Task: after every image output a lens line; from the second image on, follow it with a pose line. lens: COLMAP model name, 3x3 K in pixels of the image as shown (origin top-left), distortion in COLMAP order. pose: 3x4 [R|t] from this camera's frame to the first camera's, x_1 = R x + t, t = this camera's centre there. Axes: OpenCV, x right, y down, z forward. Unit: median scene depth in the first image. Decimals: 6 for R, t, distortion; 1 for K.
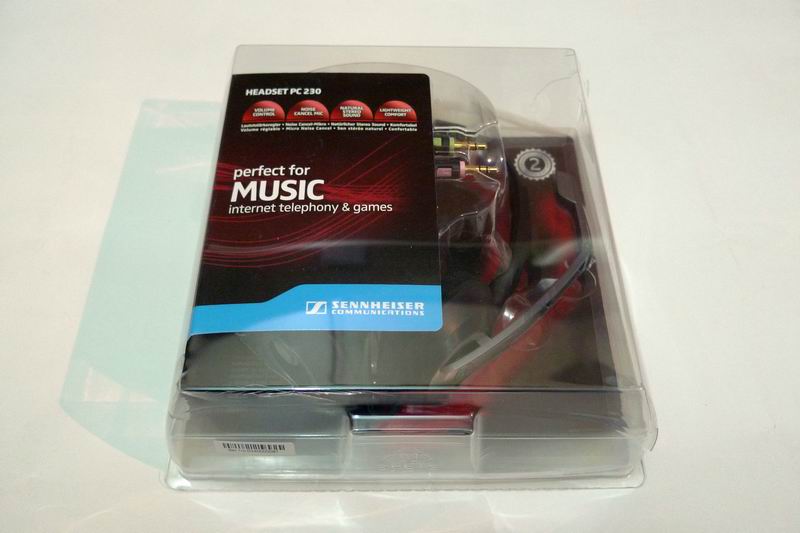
lens RADIAL K [[704.7, 0, 400.0], [0, 704.7, 266.5], [0, 0, 1]] dist [-0.001616, -0.002898]
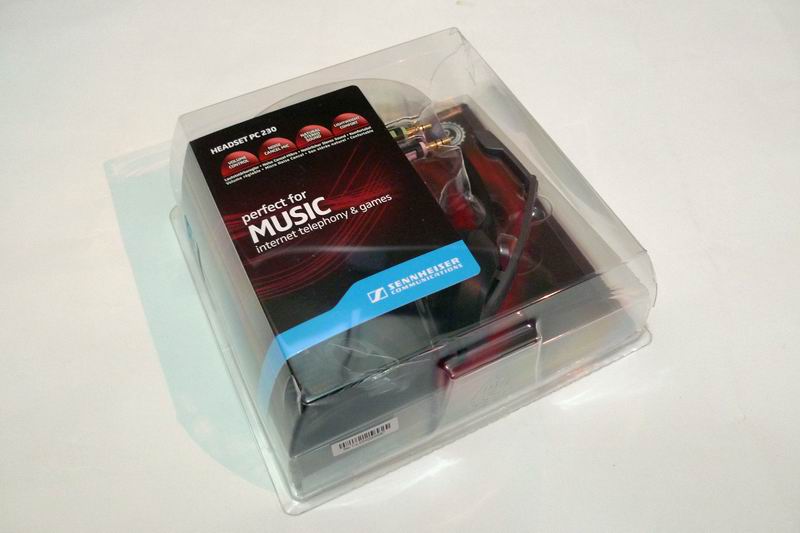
lens RADIAL K [[704.7, 0, 400.0], [0, 704.7, 266.5], [0, 0, 1]] dist [-0.001616, -0.002898]
pose [[0.901252, -0.371857, 0.222413, -0.278820], [0.379247, 0.925240, 0.010160, 0.015309], [-0.209563, 0.075192, 0.974900, -0.109060]]
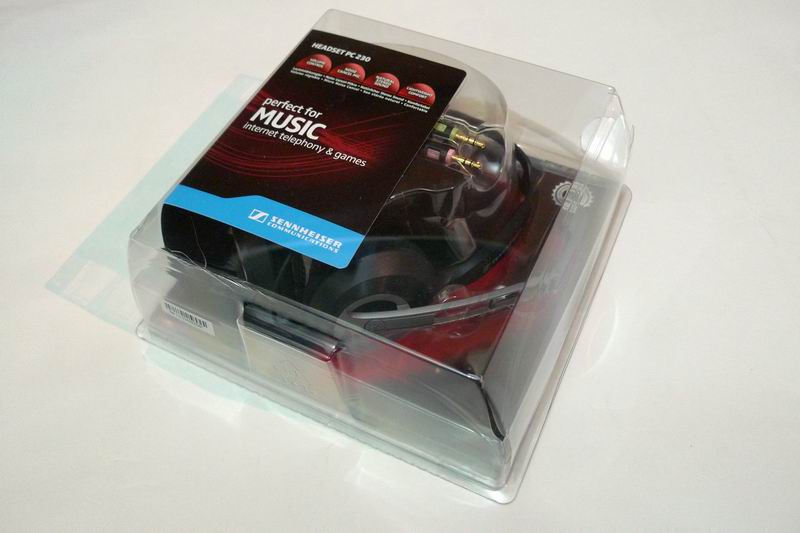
lens RADIAL K [[704.7, 0, 400.0], [0, 704.7, 266.5], [0, 0, 1]] dist [-0.001616, -0.002898]
pose [[0.892626, 0.337606, -0.298732, 0.404235], [-0.352418, 0.935831, 0.004567, 0.042420], [0.281105, 0.101202, 0.954326, -0.036620]]
